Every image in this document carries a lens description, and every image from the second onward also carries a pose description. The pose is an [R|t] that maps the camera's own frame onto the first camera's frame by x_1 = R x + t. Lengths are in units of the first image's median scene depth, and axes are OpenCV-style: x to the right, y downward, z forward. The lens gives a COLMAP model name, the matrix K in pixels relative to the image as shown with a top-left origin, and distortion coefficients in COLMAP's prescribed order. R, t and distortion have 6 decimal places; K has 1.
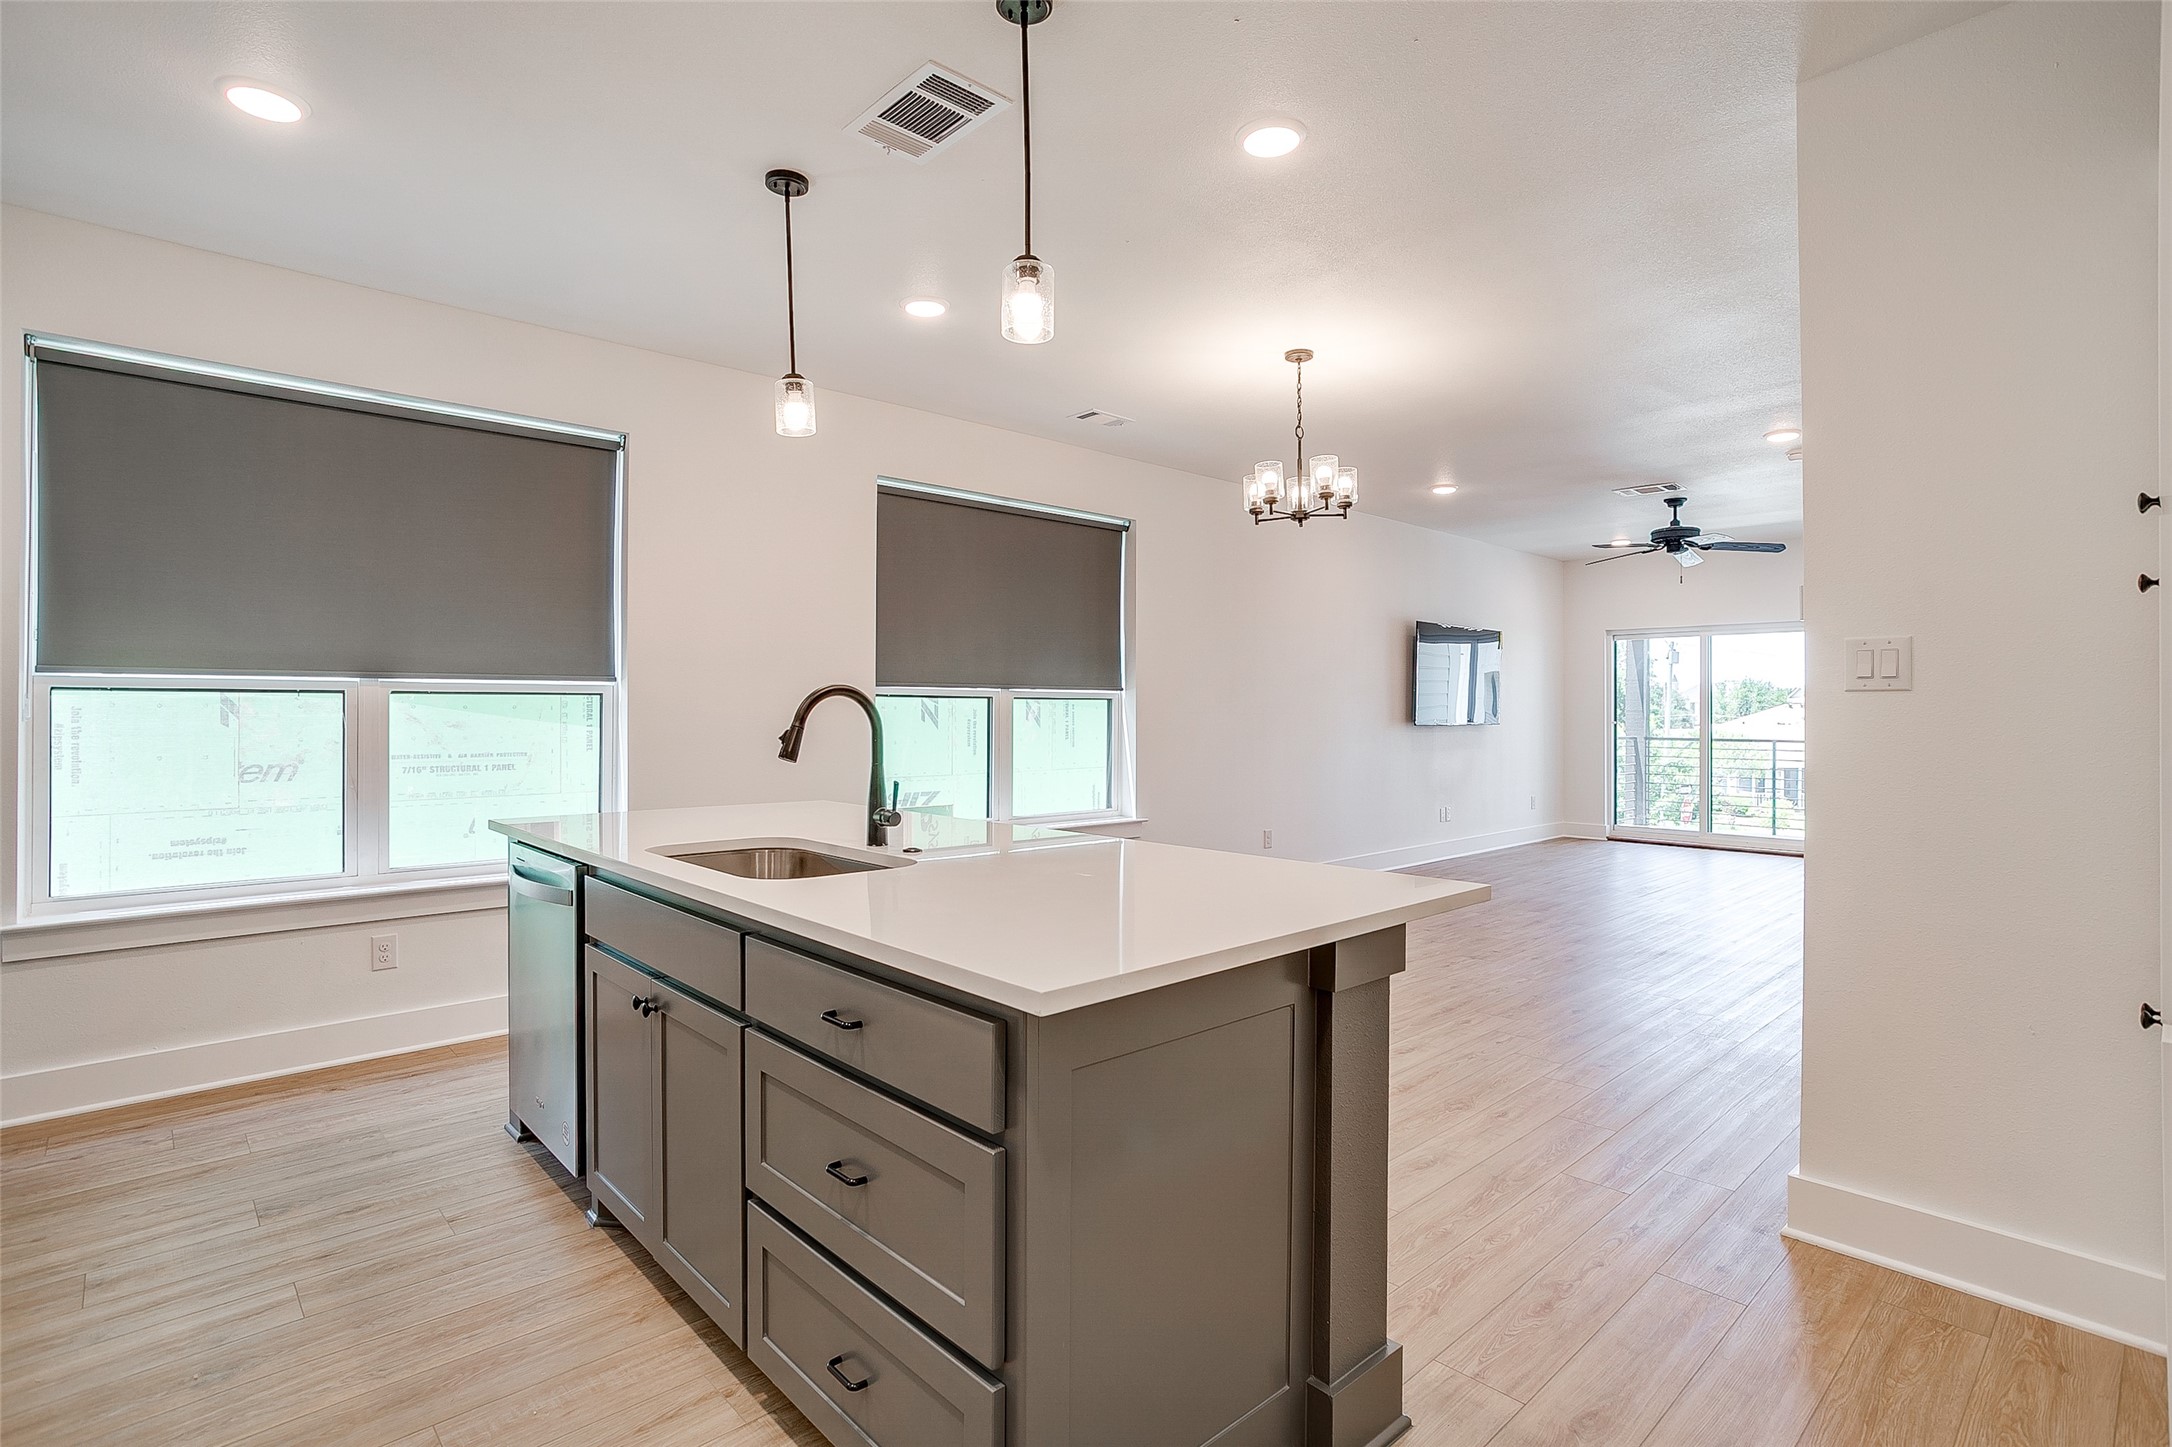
lens RADIAL K [[1043.8, 0, 1079.7], [0, 1043.8, 721.1], [0, 0, 1]] dist [-0.062922, 0.035220]
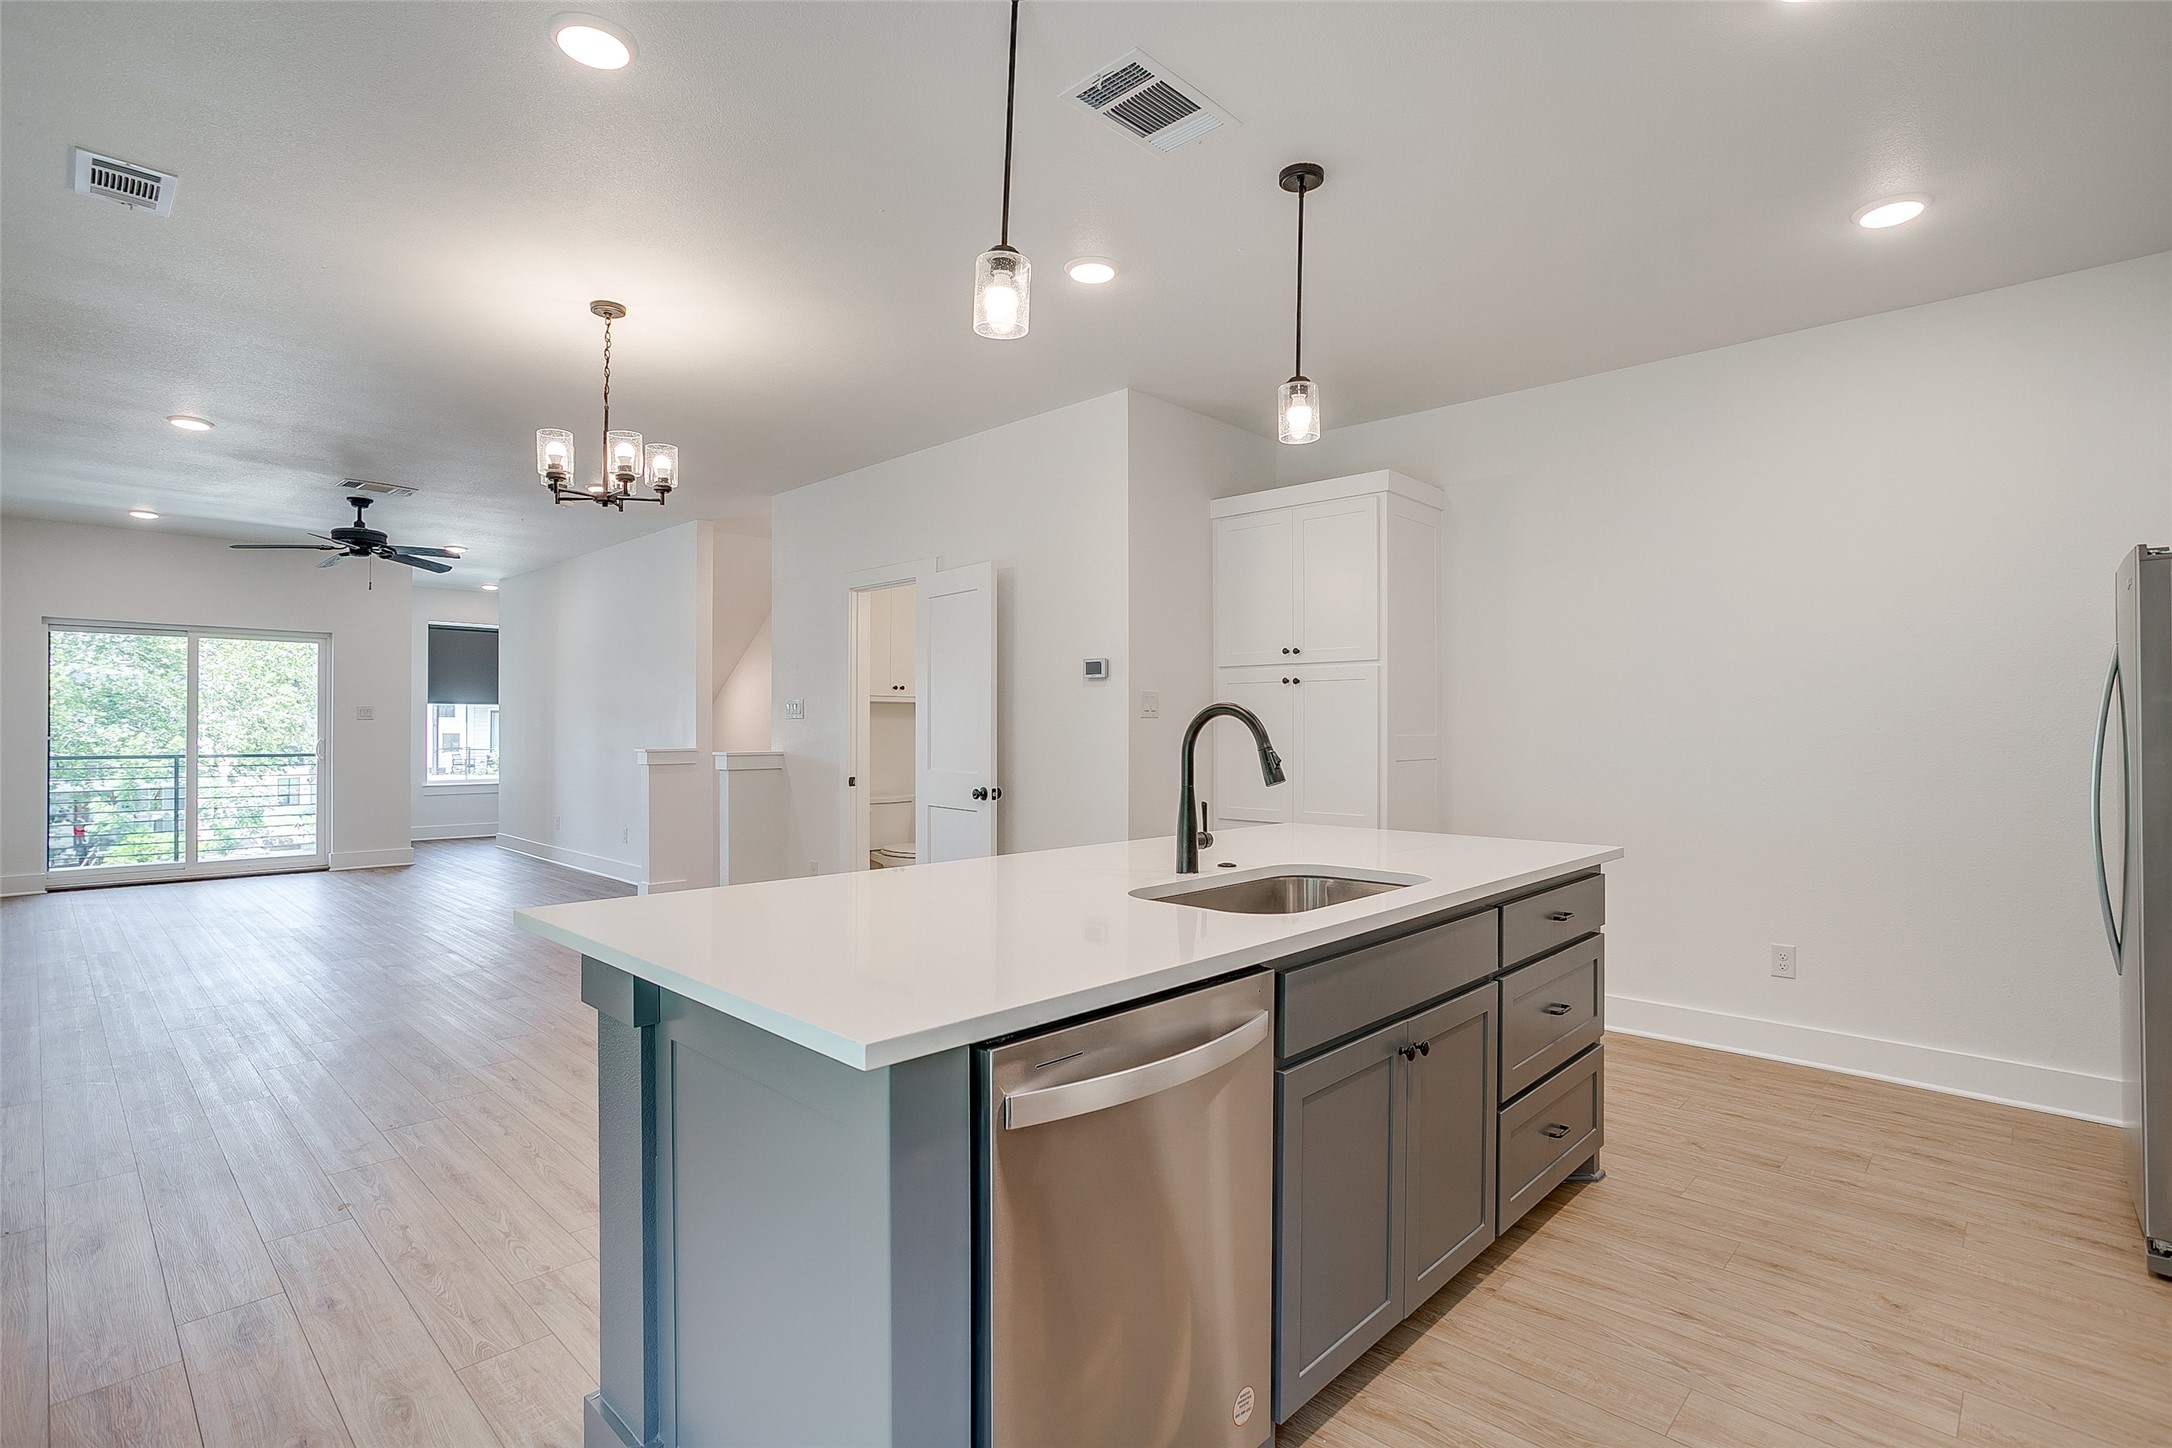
lens RADIAL K [[1043.8, 0, 1079.7], [0, 1043.8, 721.6], [0, 0, 1]] dist [-0.062922, 0.035220]
pose [[-0.058221, 0.002837, 0.998300, -0.739975], [0.006423, 0.999976, -0.002467, -0.011154], [-0.998283, 0.006268, -0.058238, 0.748035]]
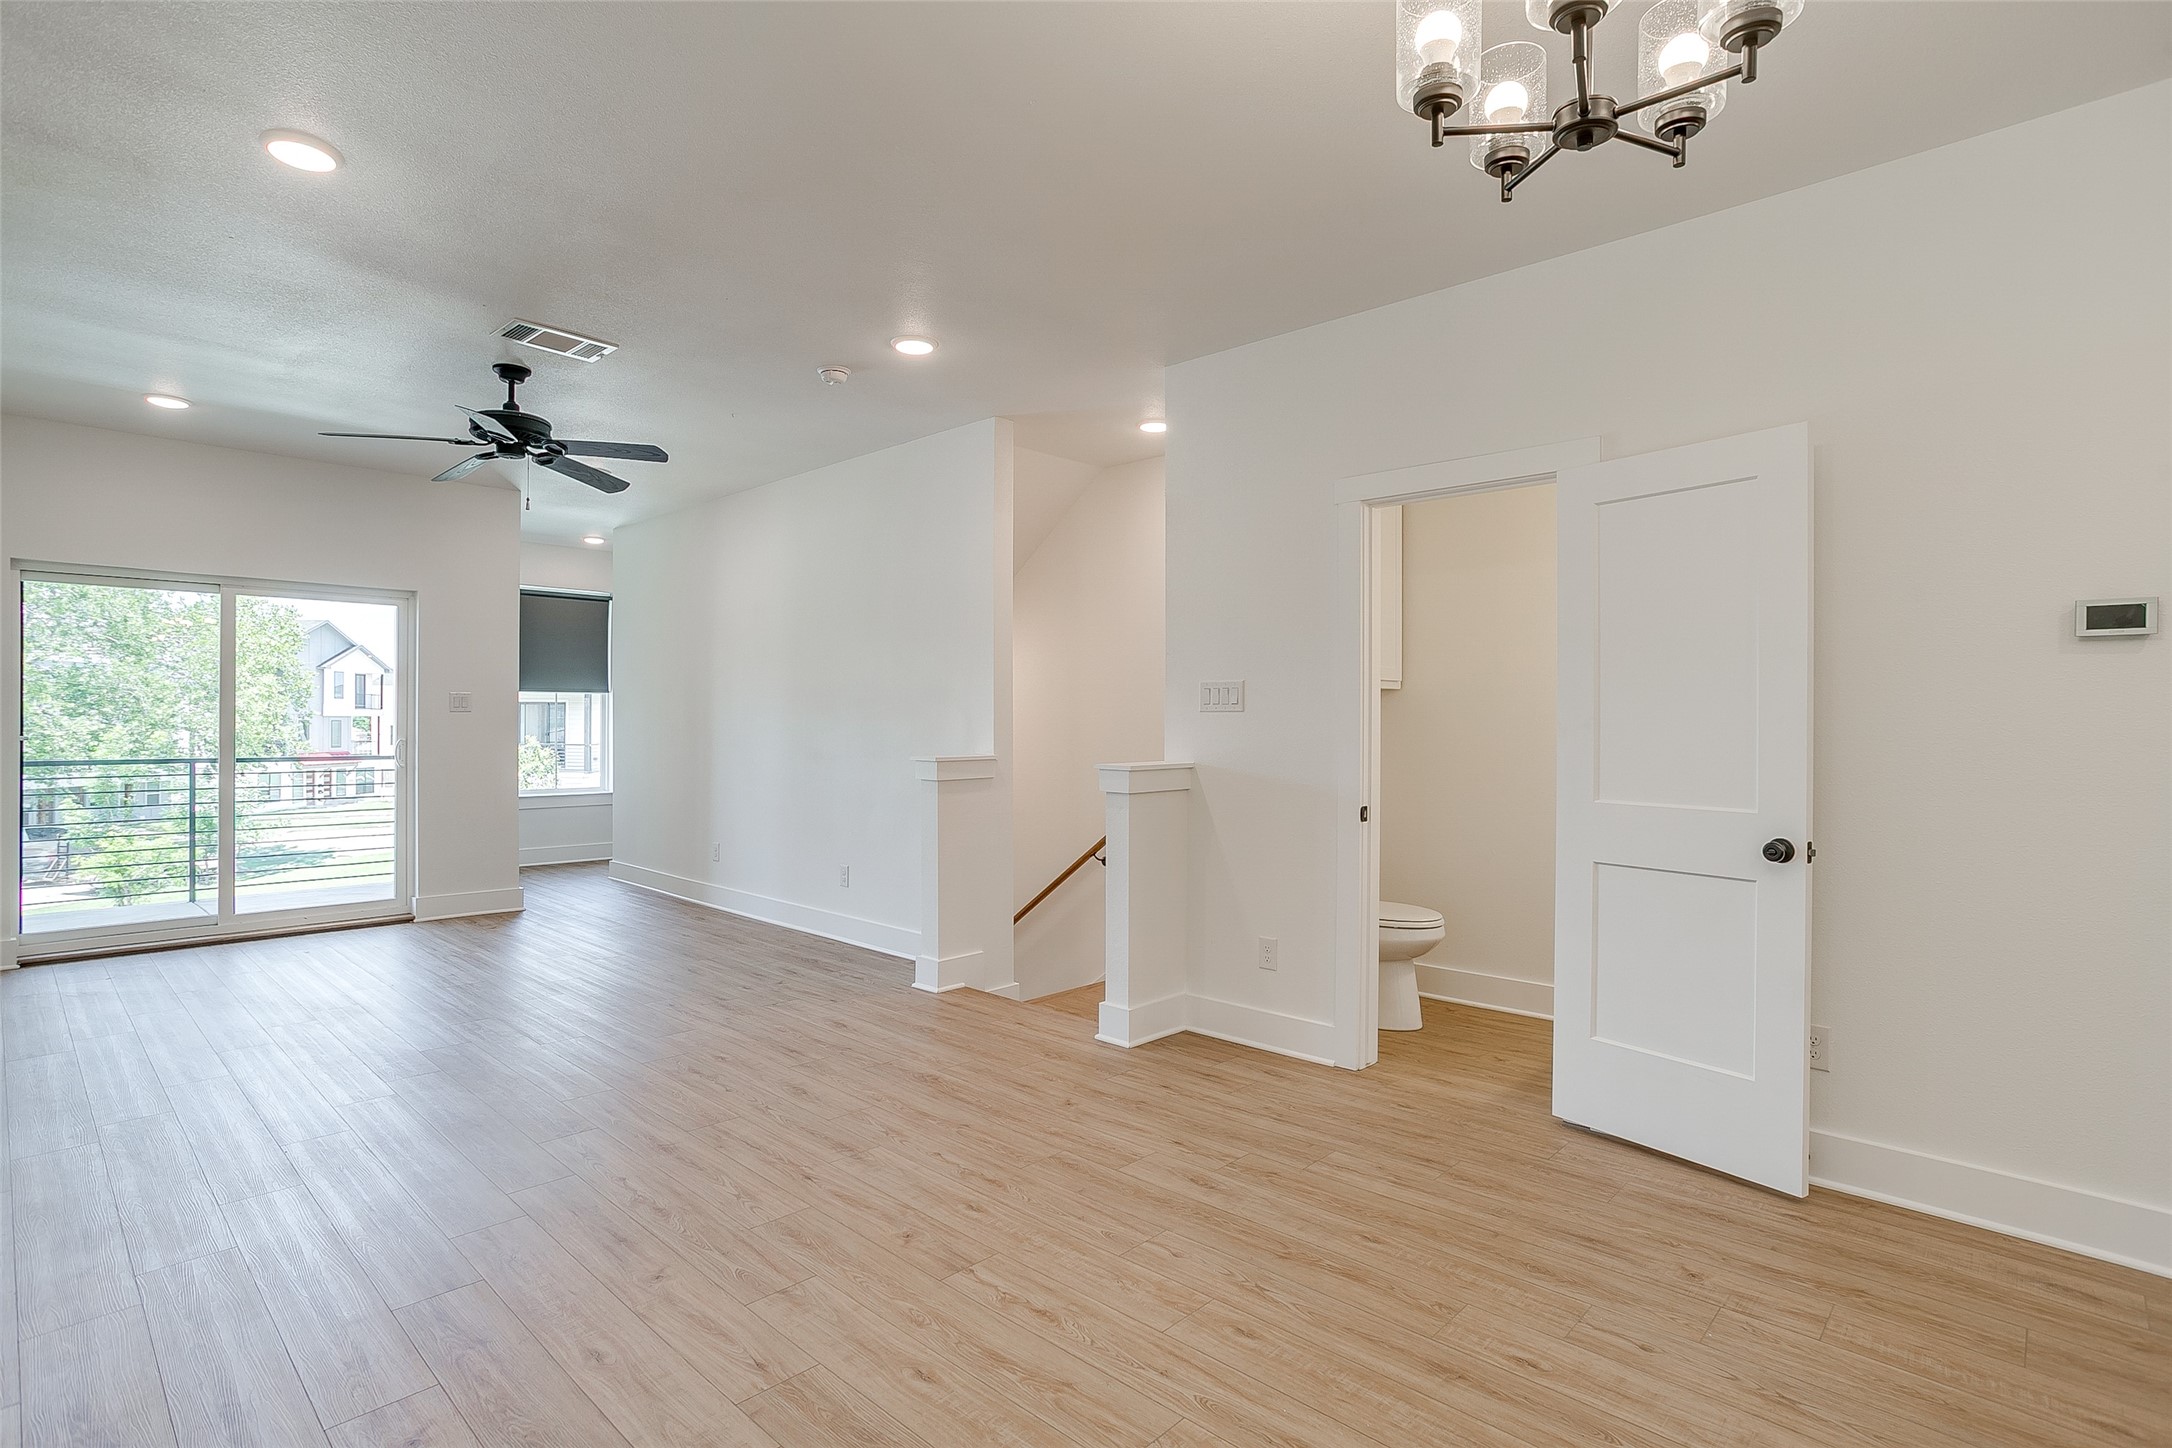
lens RADIAL K [[1043.8, 0, 1079.7], [0, 1043.8, 721.6], [0, 0, 1]] dist [-0.062922, 0.035220]
pose [[-0.077288, -0.004641, 0.996998, -0.090193], [0.005371, 0.999973, 0.005071, -0.019624], [-0.996994, 0.005747, -0.077261, 1.350338]]
